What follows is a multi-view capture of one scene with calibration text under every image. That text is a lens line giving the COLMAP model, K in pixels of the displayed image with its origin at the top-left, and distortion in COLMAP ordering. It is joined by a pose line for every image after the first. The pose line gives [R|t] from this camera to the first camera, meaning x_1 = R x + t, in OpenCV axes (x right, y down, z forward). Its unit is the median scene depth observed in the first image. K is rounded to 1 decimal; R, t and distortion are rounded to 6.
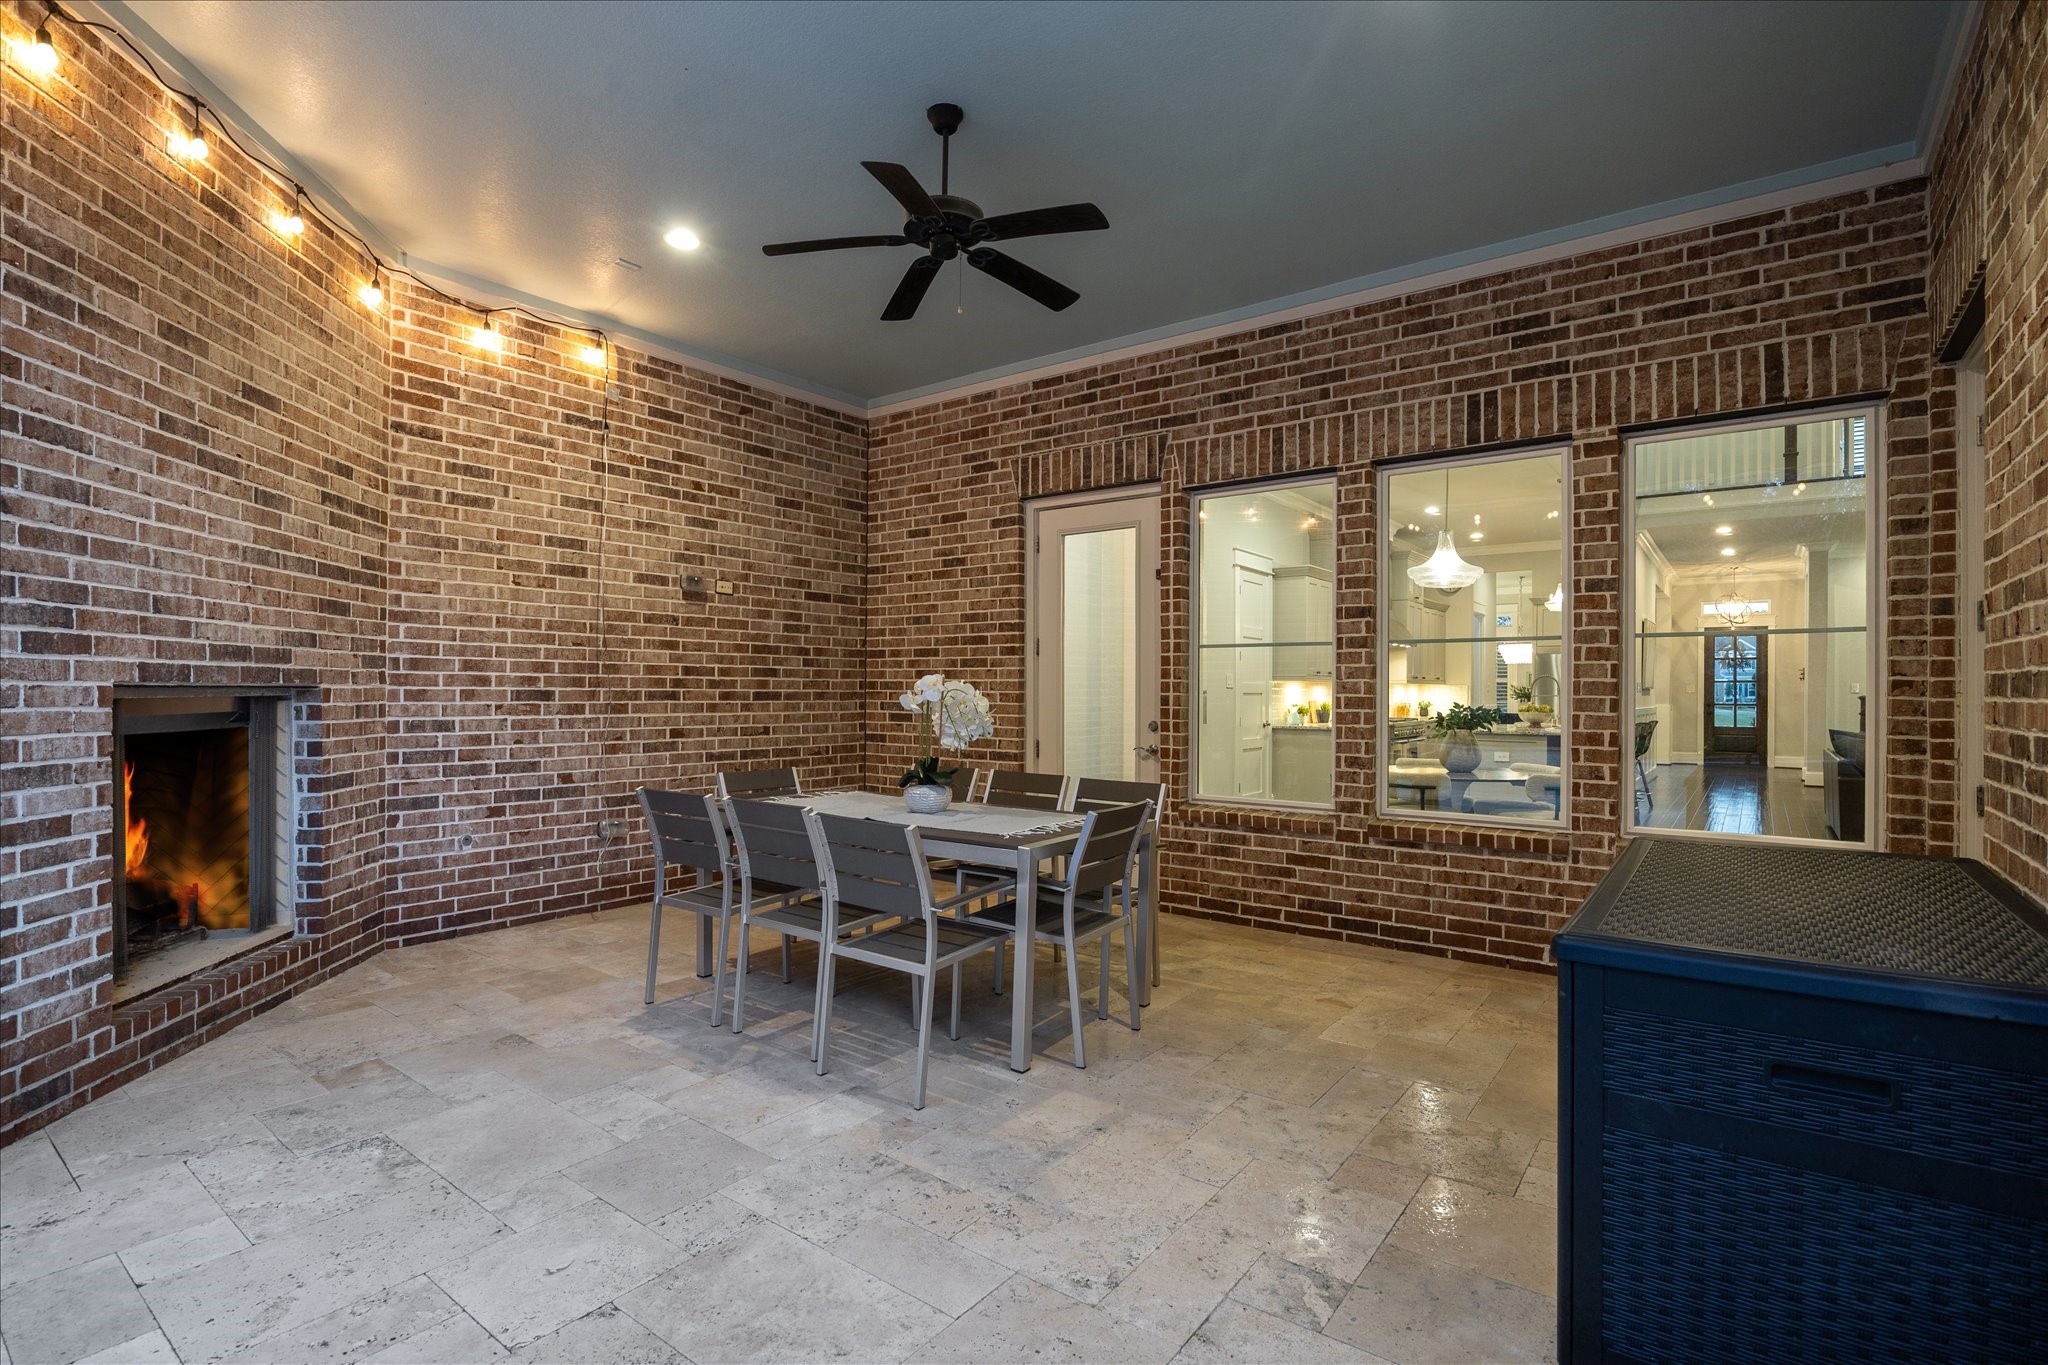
lens RADIAL K [[974.7, 0, 1026.9], [0, 974.7, 692.3], [0, 0, 1]] dist [-0.001882, -0.000209]
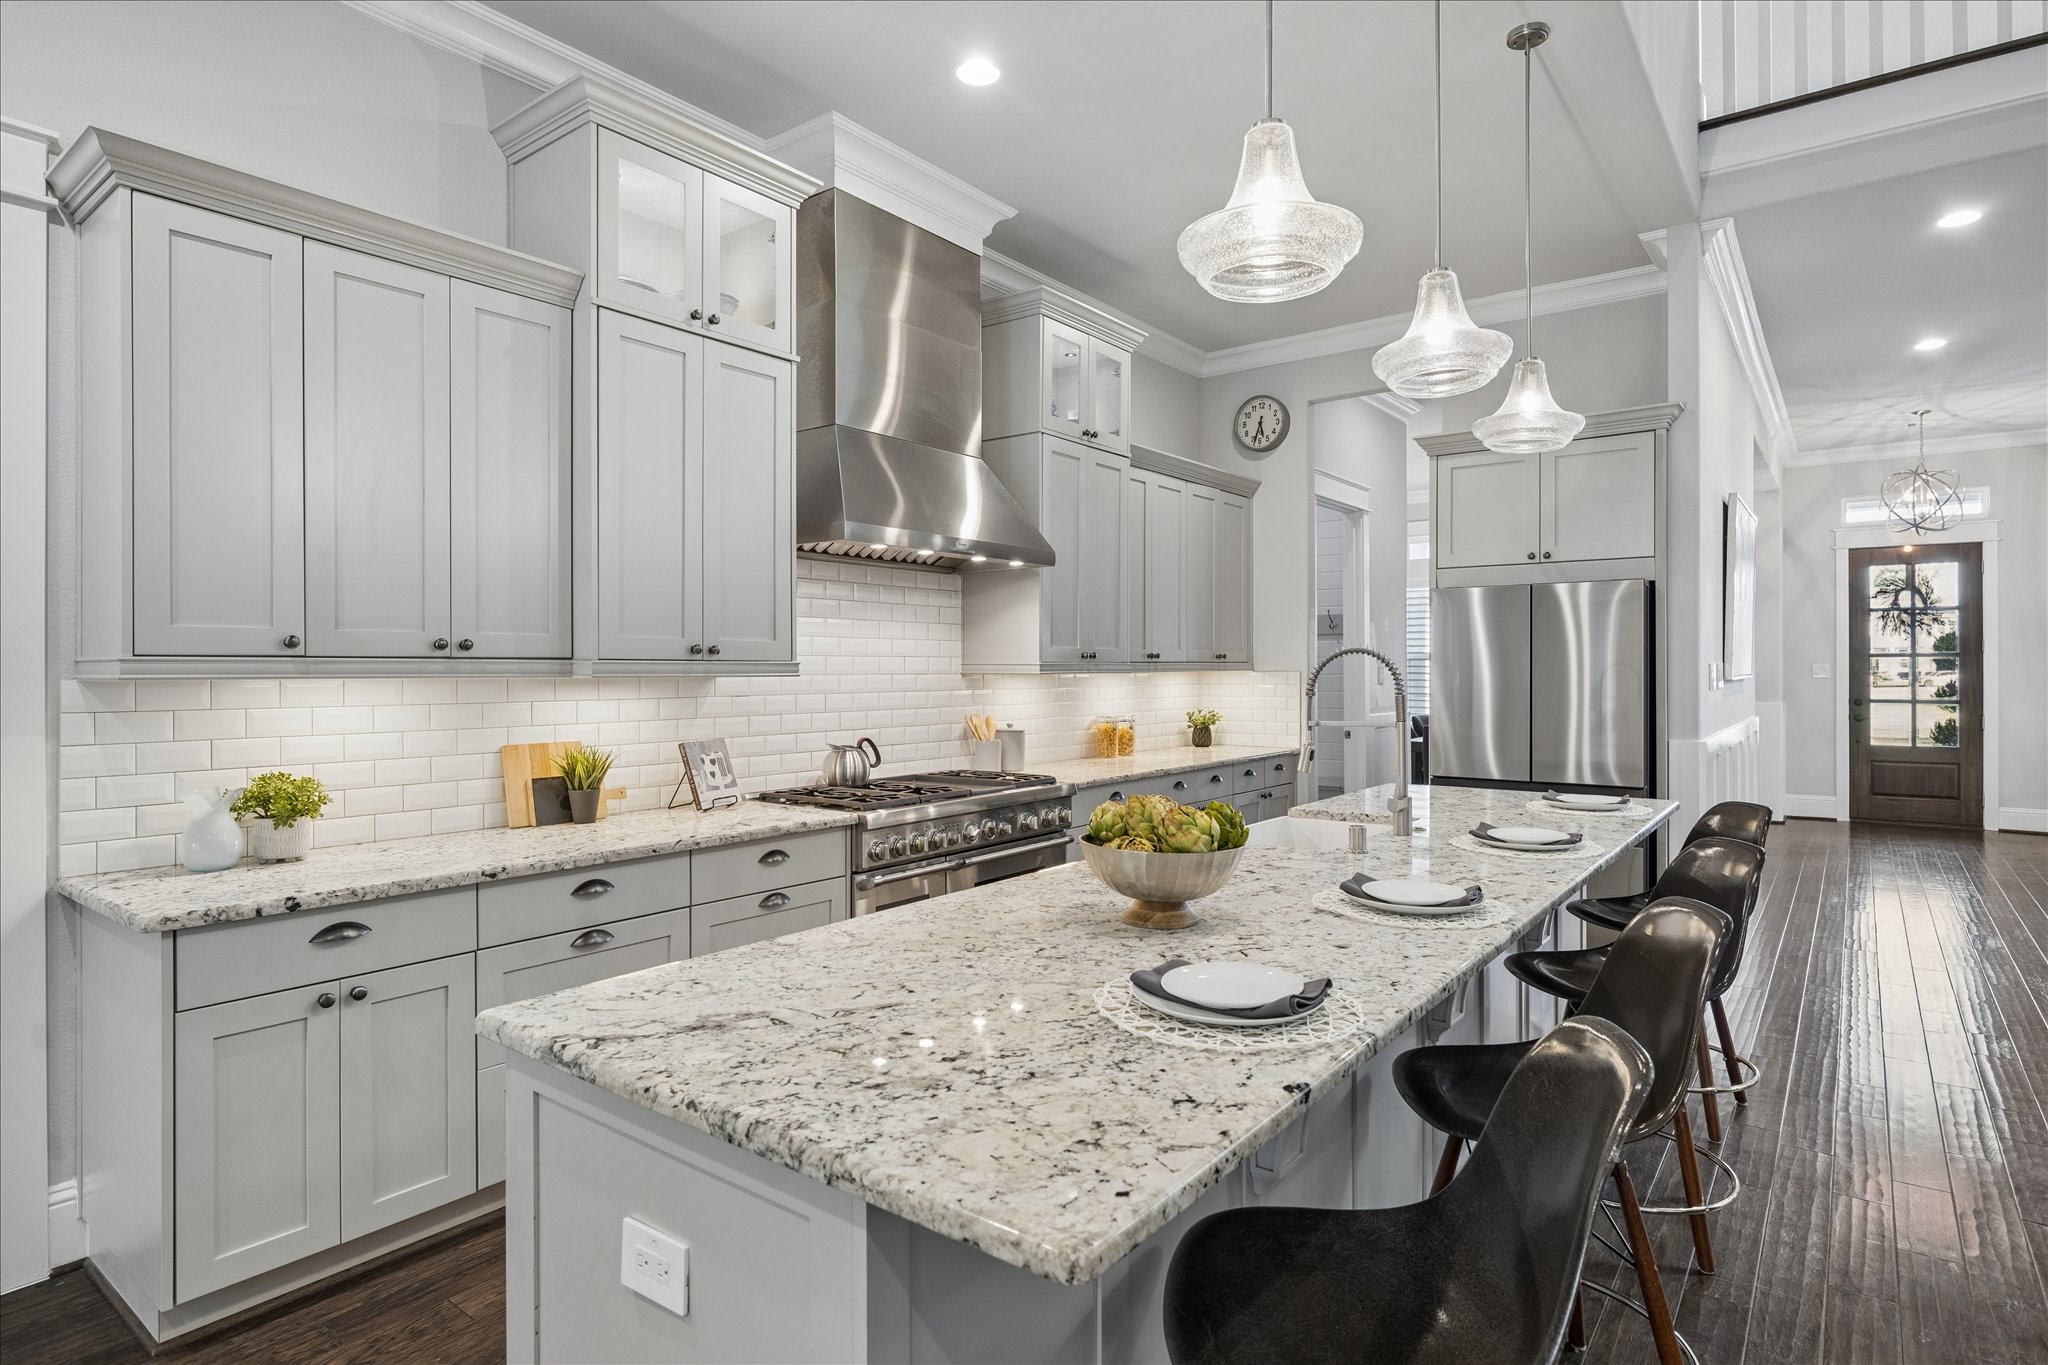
lens RADIAL K [[1081.6, 0, 1024.0], [0, 1081.6, 682.5], [0, 0, 1]] dist [-0.000549, -0.000276]
pose [[0.999912, -0.009751, -0.009022, 0.279061], [0.009835, 0.999909, 0.009254, -0.006353], [0.008931, -0.009342, 0.999916, 0.445046]]
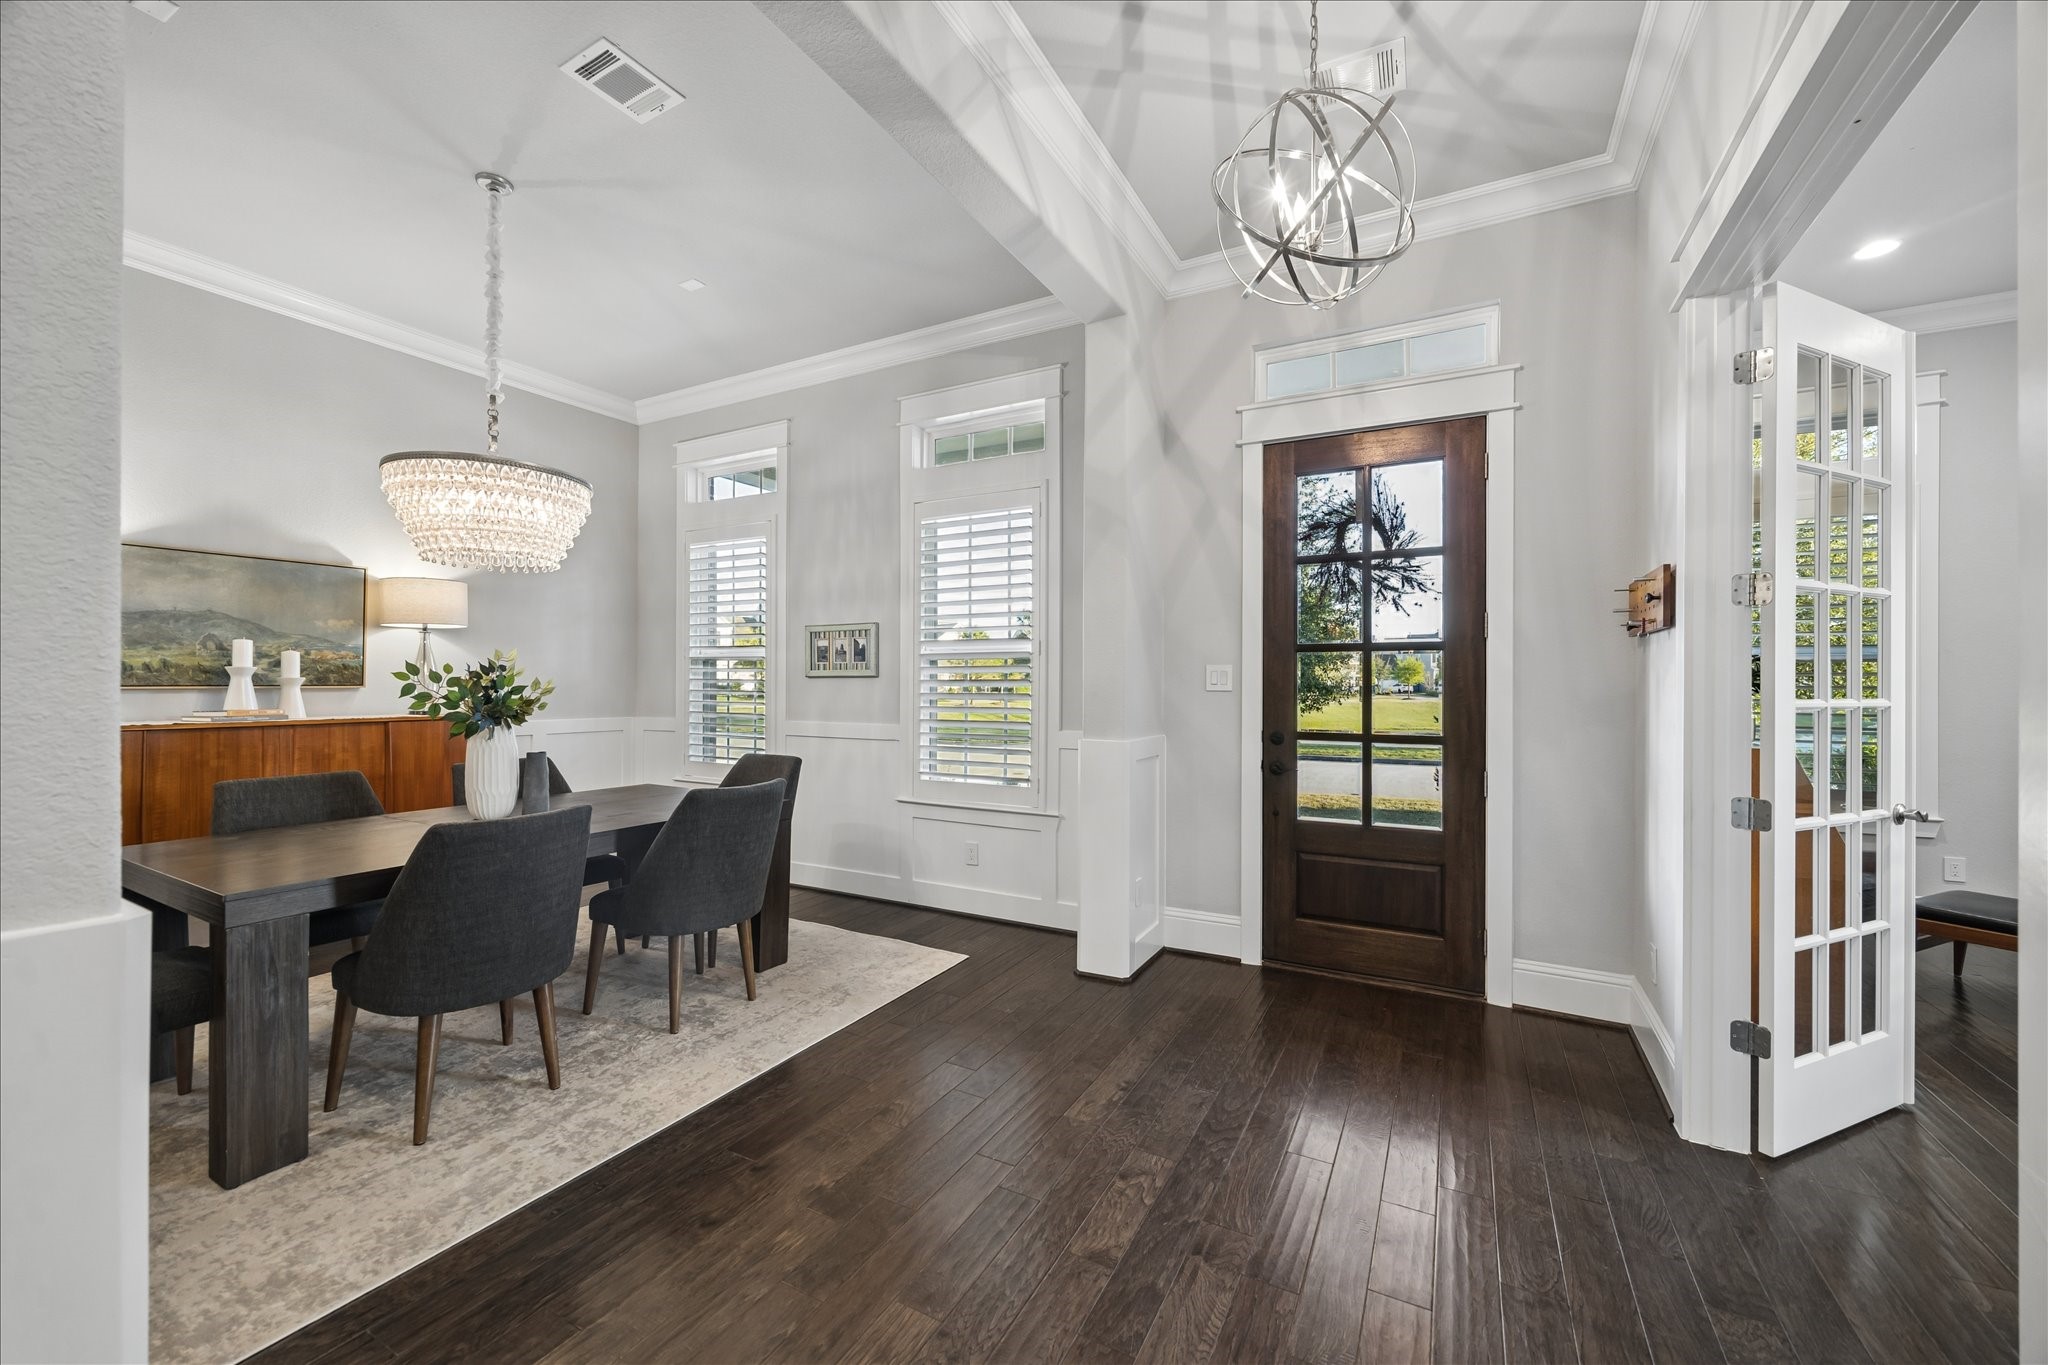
lens RADIAL K [[788.8, 0, 1027.5], [0, 788.8, 688.1], [0, 0, 1]] dist [-0.000409, 0.000046]
pose [[0.989756, 0.001191, 0.142764, 0.606600], [-0.001526, 0.999996, 0.002235, -0.000542], [-0.142761, -0.002430, 0.989754, 0.805402]]
